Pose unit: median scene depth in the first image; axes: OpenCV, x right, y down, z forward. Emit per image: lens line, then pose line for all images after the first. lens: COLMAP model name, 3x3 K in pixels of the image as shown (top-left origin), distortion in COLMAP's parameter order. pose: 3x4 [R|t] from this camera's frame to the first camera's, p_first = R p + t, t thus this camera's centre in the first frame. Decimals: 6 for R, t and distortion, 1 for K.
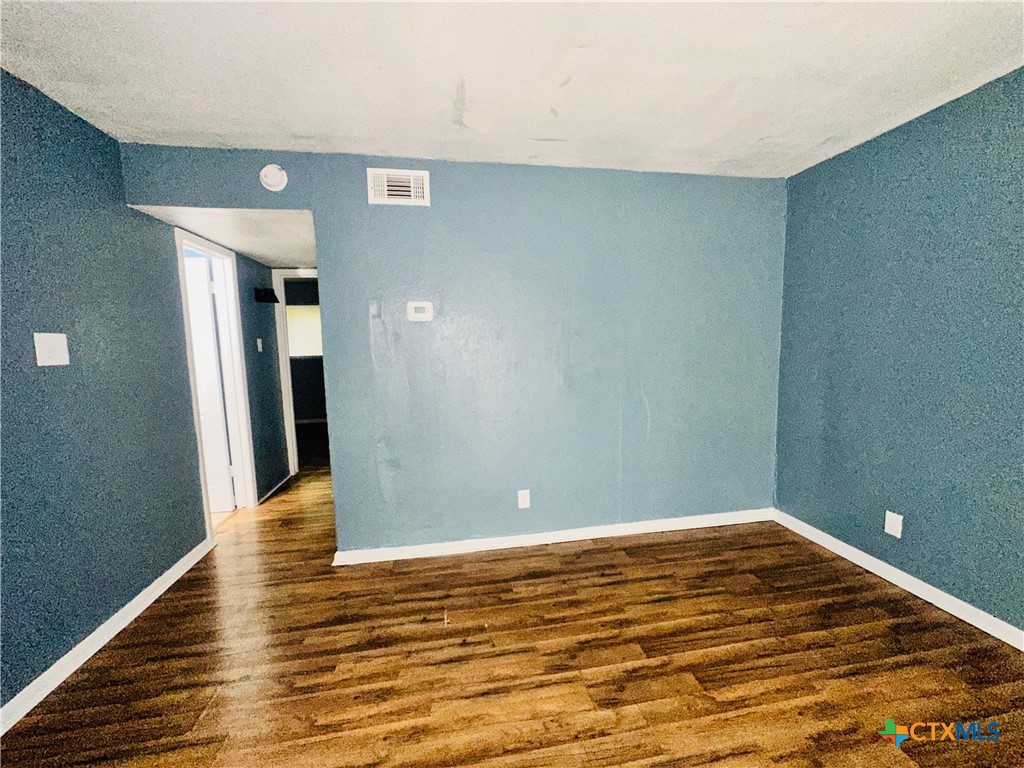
lens RADIAL K [[412.3, 0, 518.9], [0, 412.3, 382.0], [0, 0, 1]] dist [-0.003277, -0.000302]
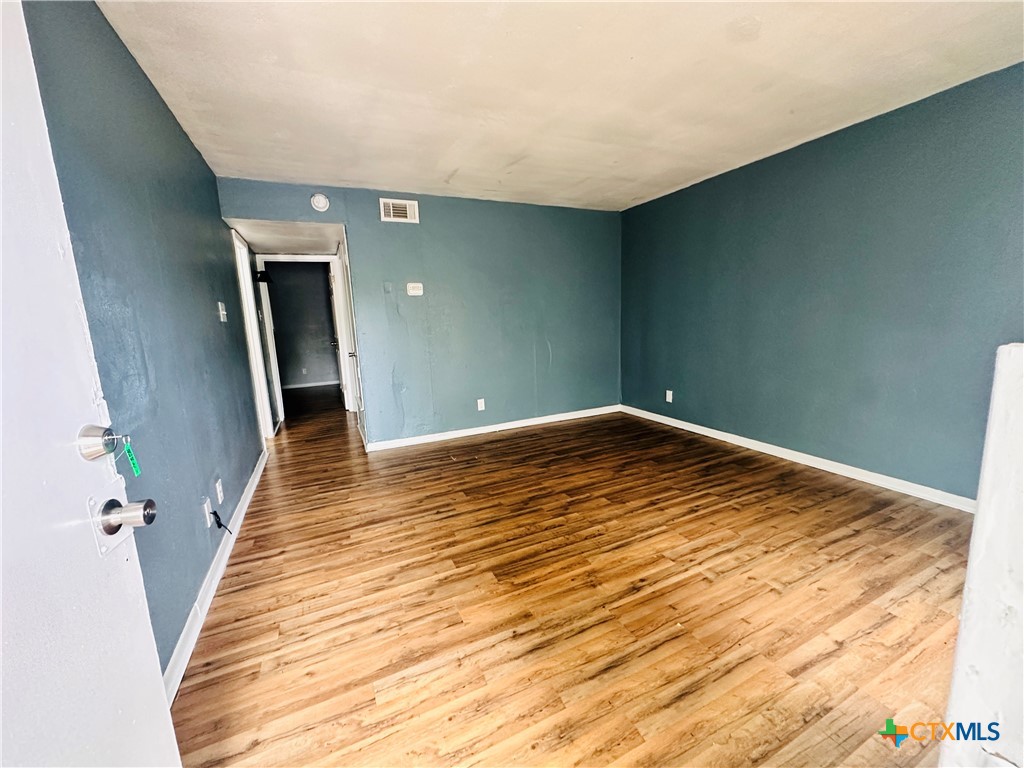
lens RADIAL K [[412.3, 0, 514.2], [0, 412.3, 381.1], [0, 0, 1]] dist [-0.003277, -0.000302]
pose [[0.967337, -0.053389, 0.247808, -0.274703], [0.040034, 0.997477, 0.058625, 0.103800], [-0.250312, -0.046789, 0.967034, -0.648551]]
